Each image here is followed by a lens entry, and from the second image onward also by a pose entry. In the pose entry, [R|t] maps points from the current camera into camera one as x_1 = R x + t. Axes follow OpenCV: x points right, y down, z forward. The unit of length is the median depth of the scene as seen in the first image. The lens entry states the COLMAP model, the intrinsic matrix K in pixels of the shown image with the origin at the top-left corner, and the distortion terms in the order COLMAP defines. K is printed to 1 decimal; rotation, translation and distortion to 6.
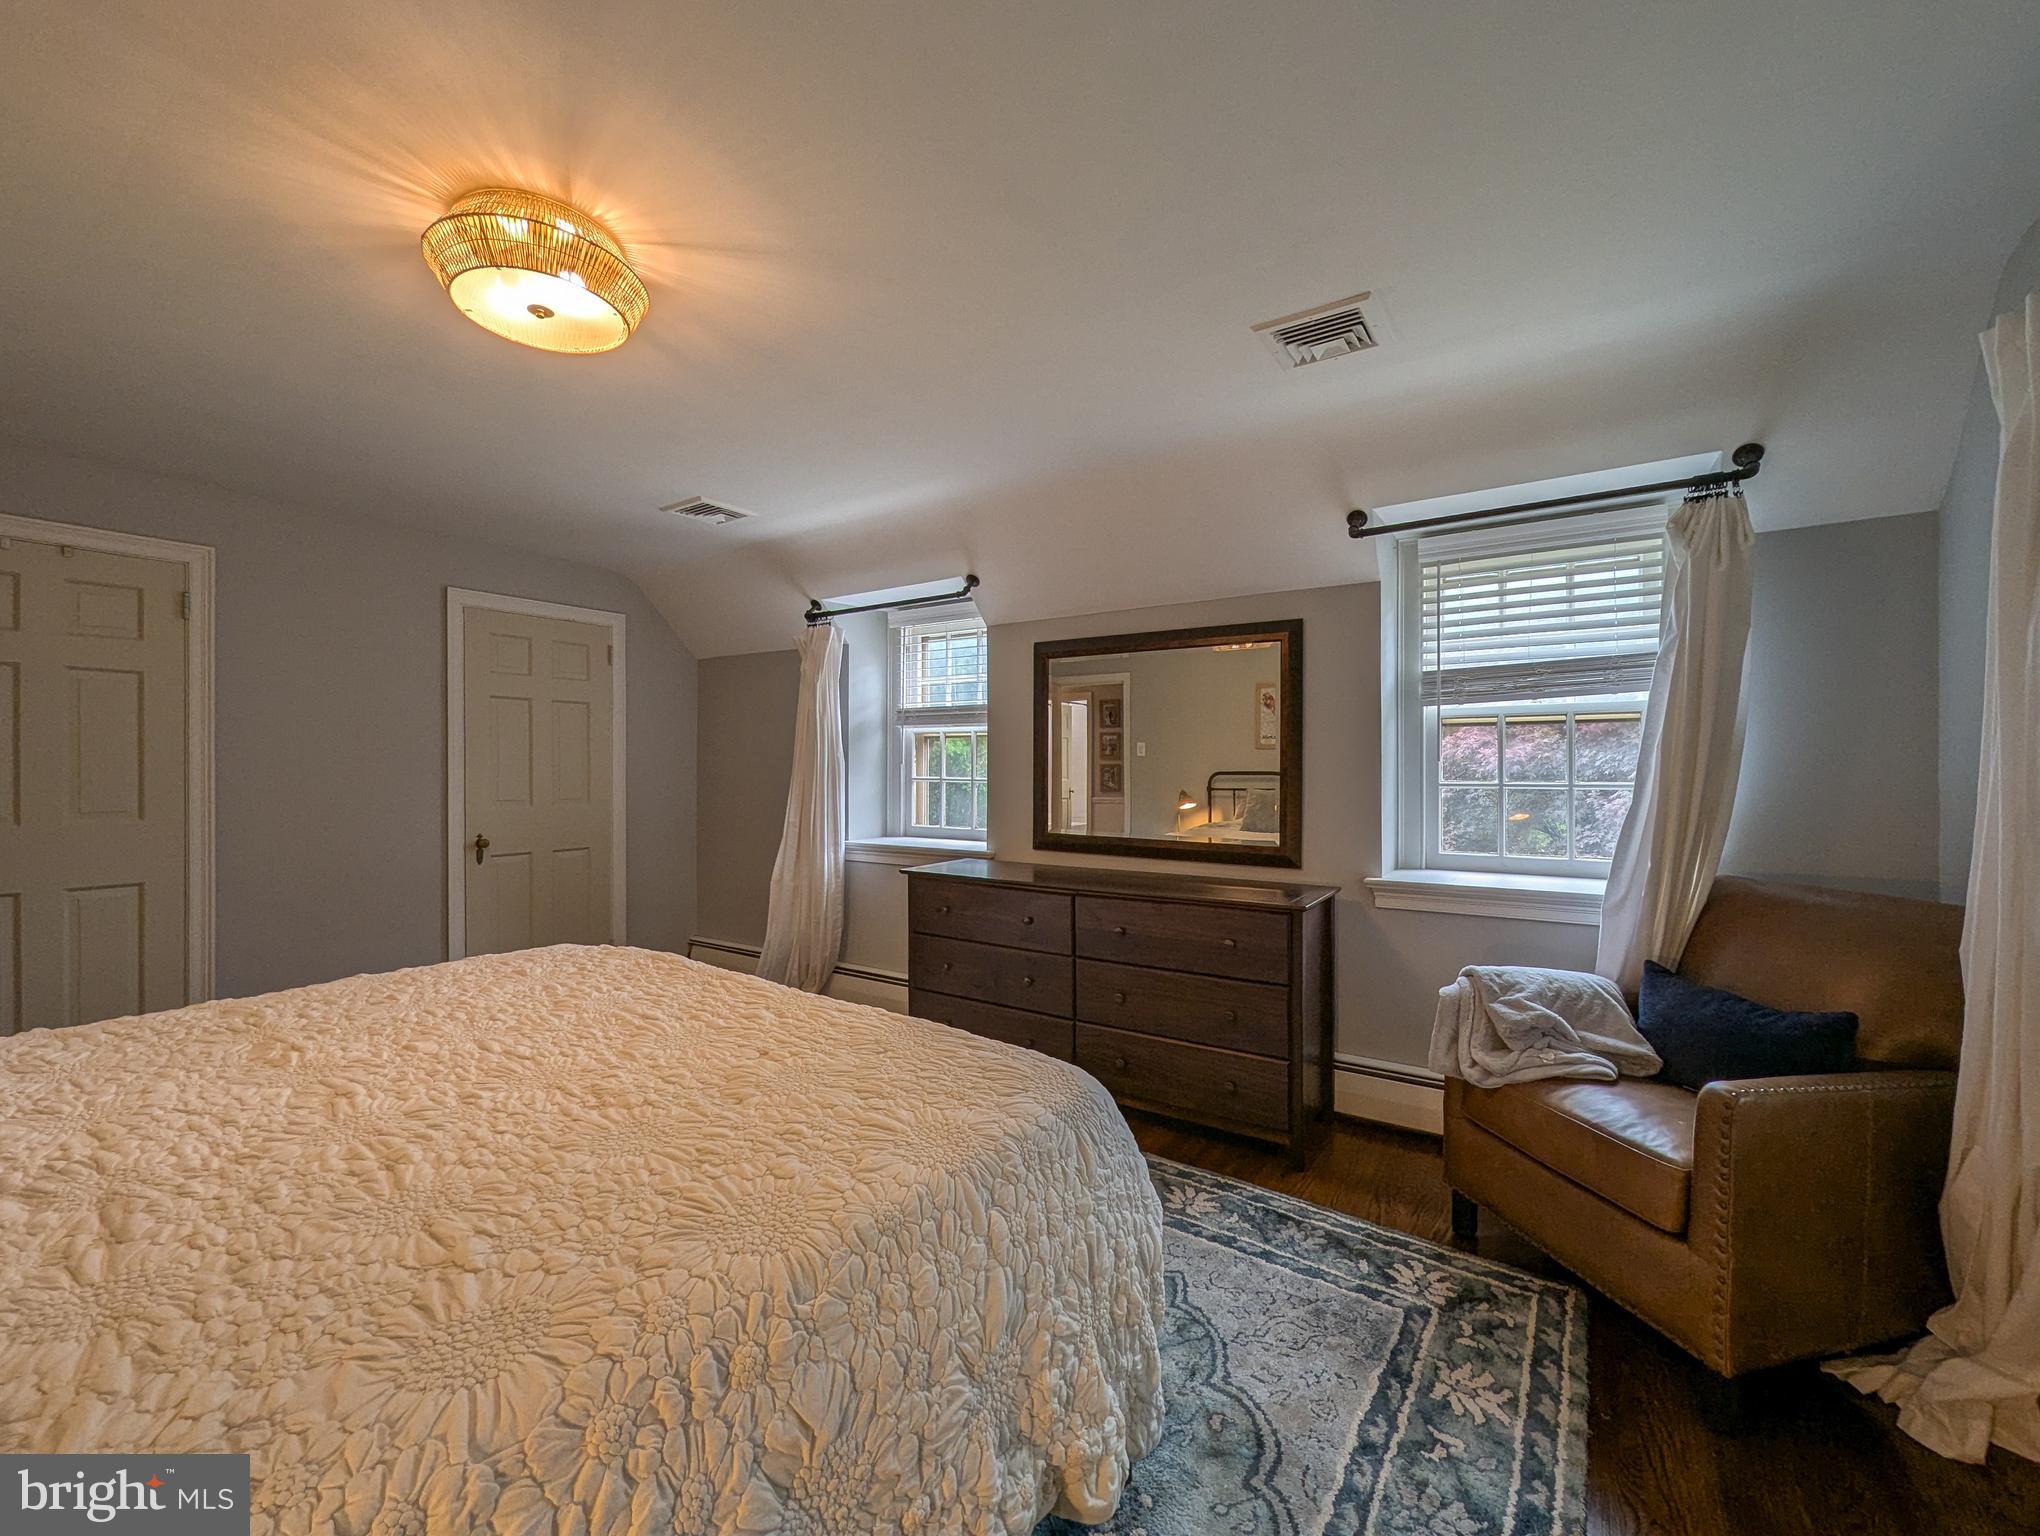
lens RADIAL K [[829.1, 0, 1023.1], [0, 829.1, 775.0], [0, 0, 1]] dist [-0.003076, 0.000269]
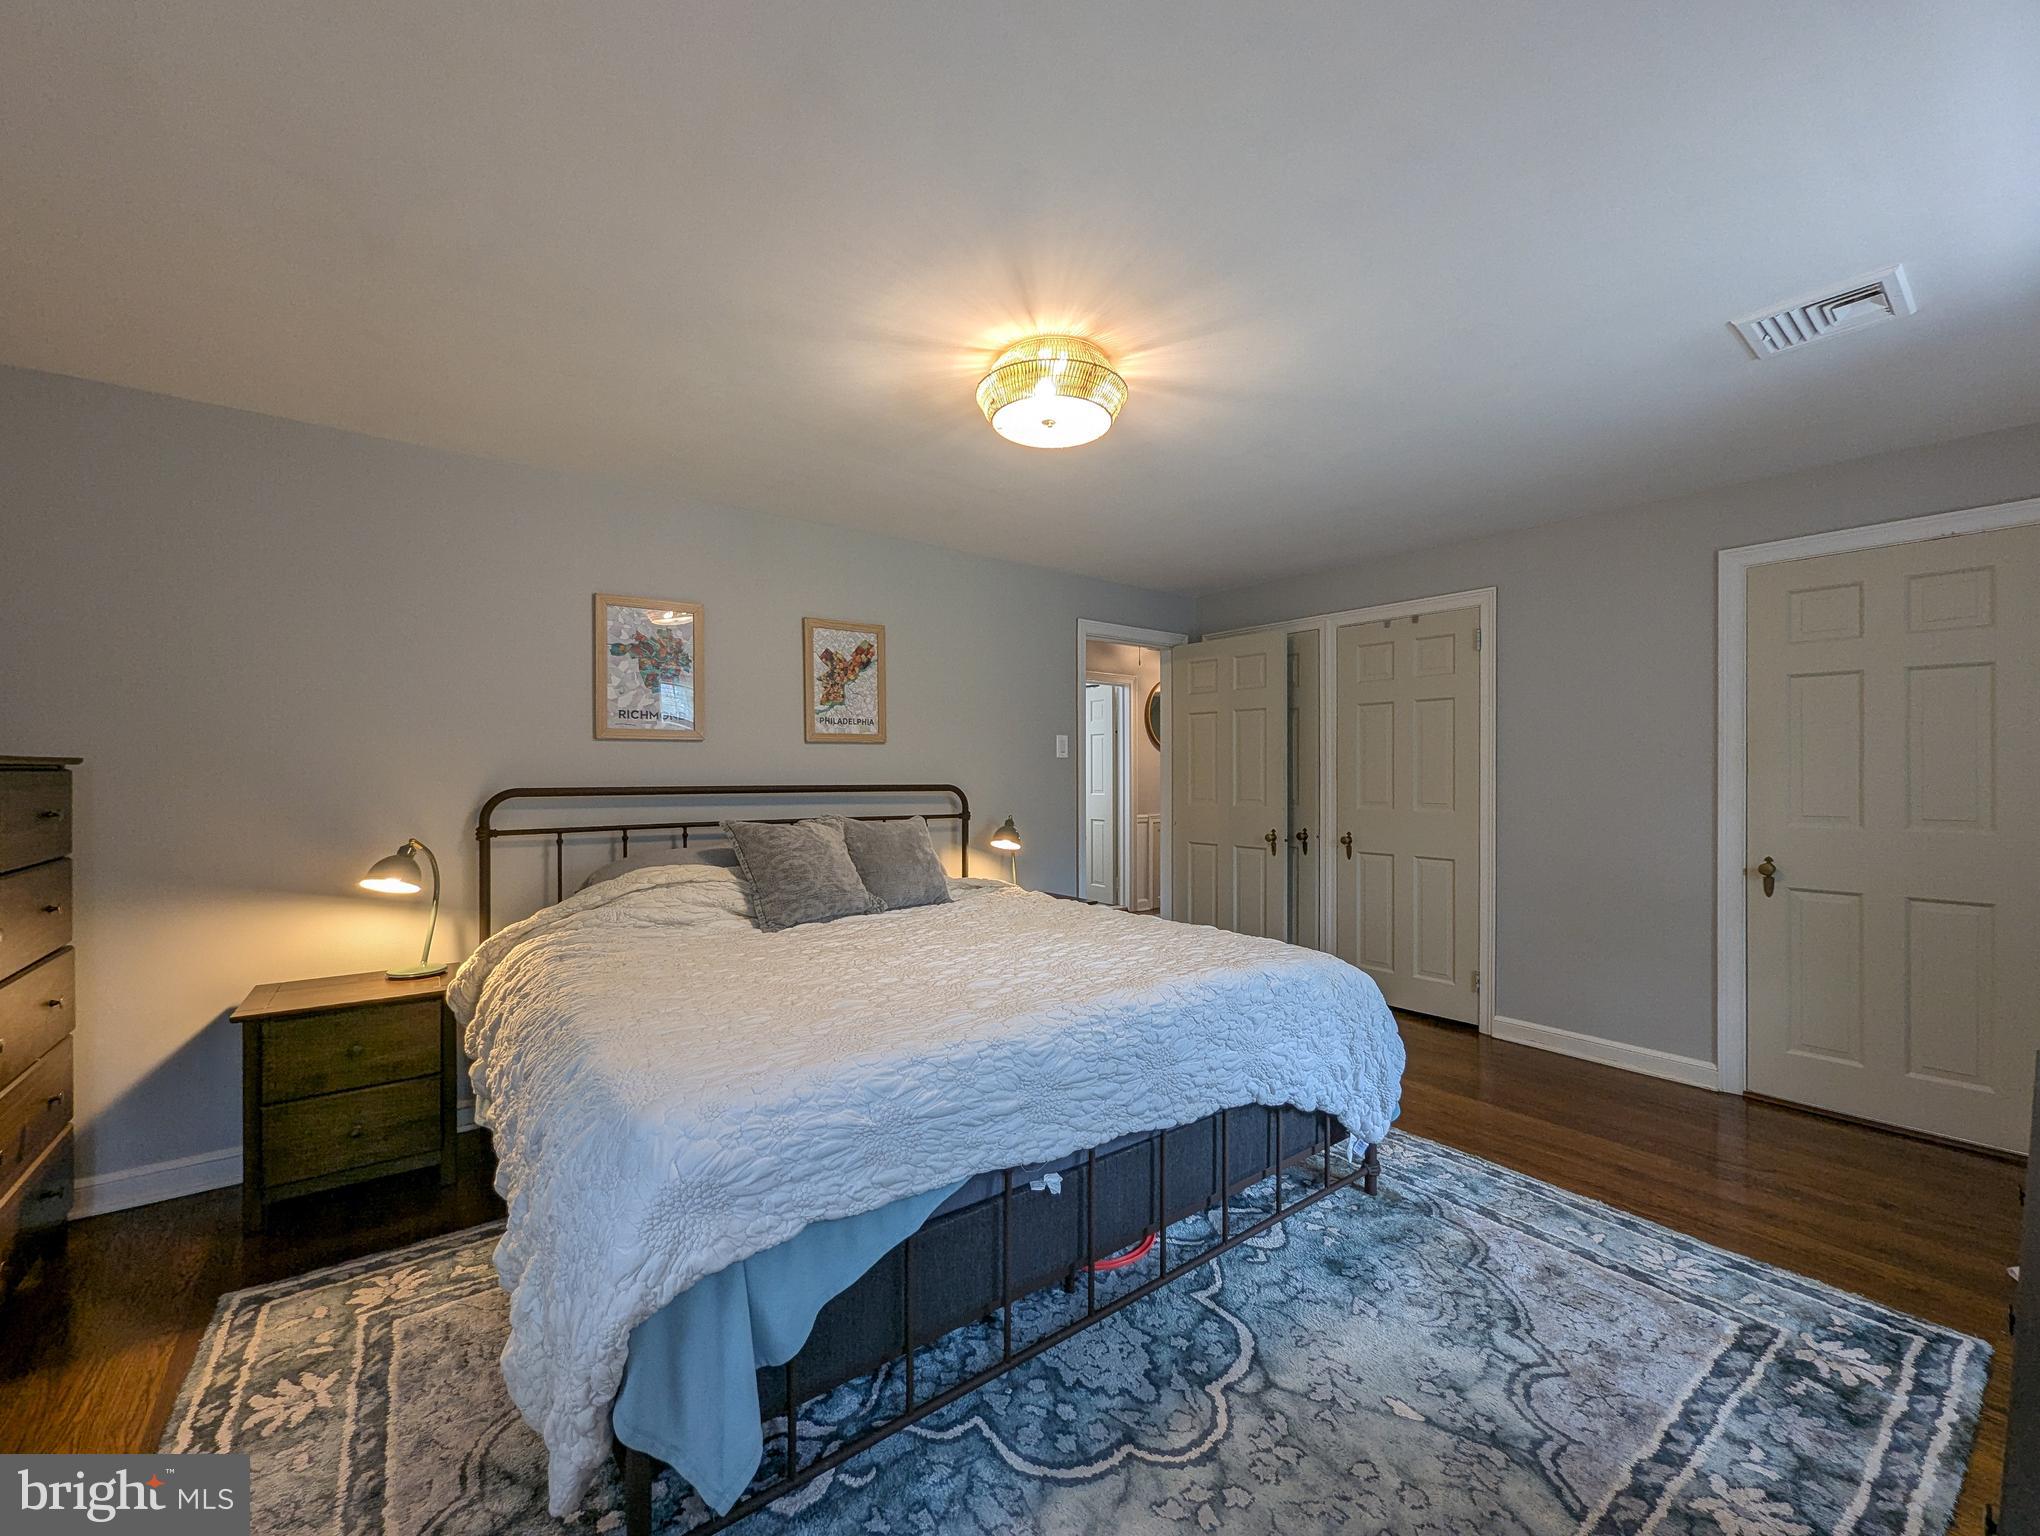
lens RADIAL K [[829.1, 0, 1010.4], [0, 829.1, 772.1], [0, 0, 1]] dist [-0.003076, 0.000269]
pose [[-0.312493, -0.002131, -0.949918, 0.380065], [-0.000554, 0.999998, -0.002061, -0.008188], [0.949920, -0.000118, -0.312493, 0.766453]]
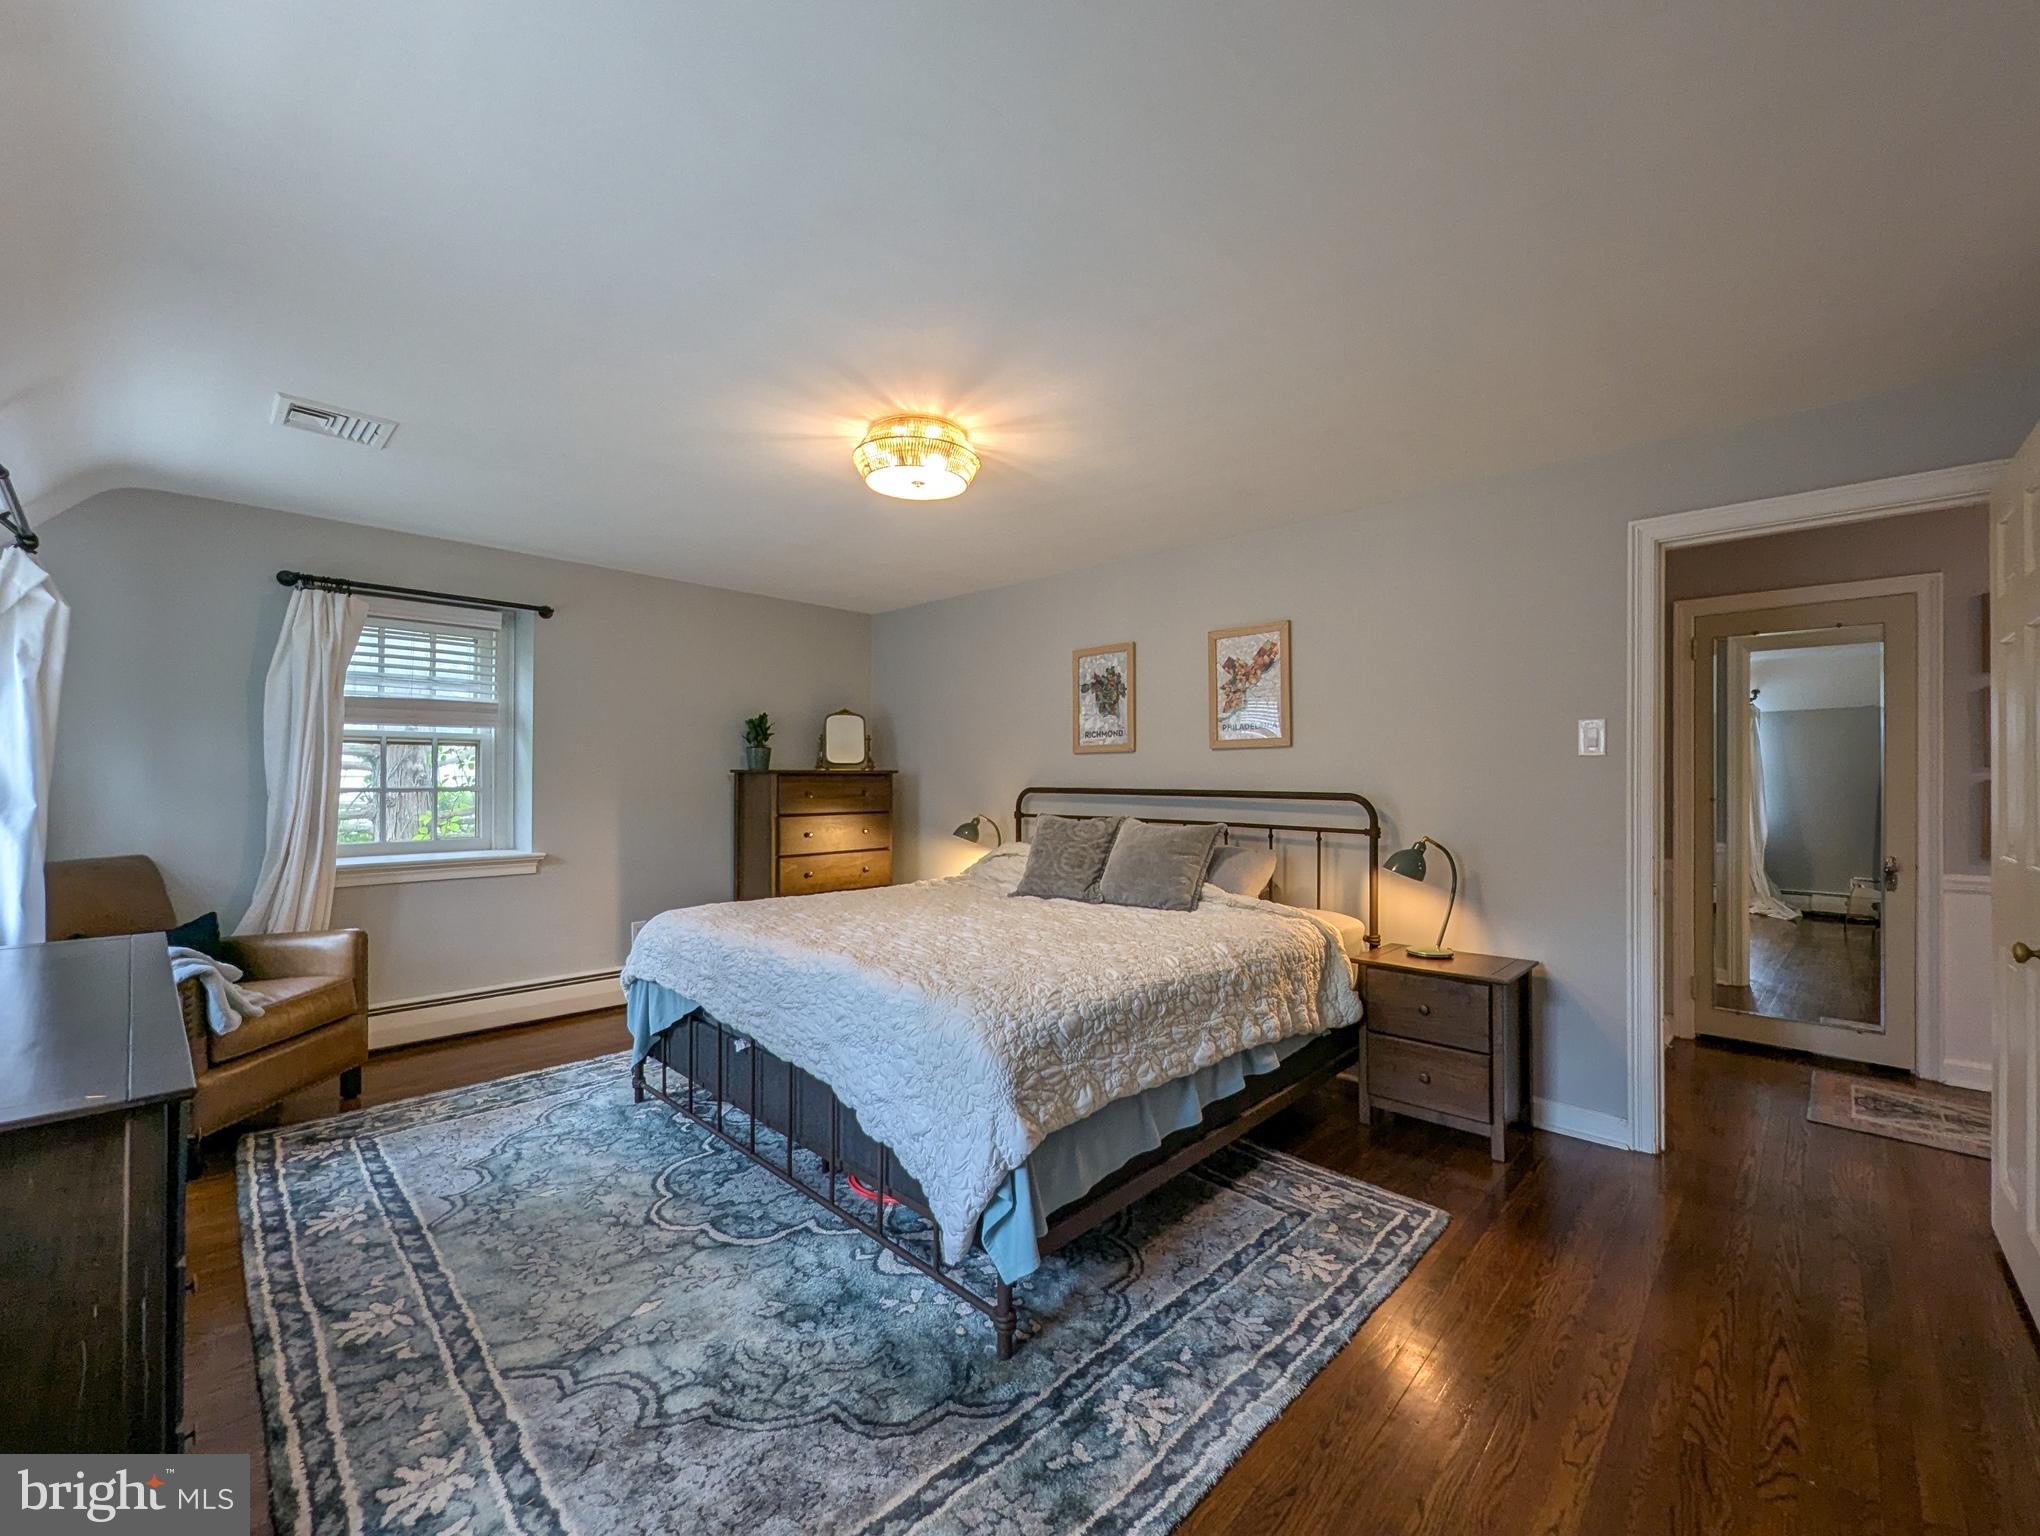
lens RADIAL K [[829.1, 0, 1002.8], [0, 829.1, 770.6], [0, 0, 1]] dist [-0.003076, 0.000269]
pose [[-0.984152, -0.003351, 0.177293, -0.579919], [-0.004527, 0.999970, -0.006230, -0.011930], [-0.177267, -0.006934, -0.984138, 1.418073]]
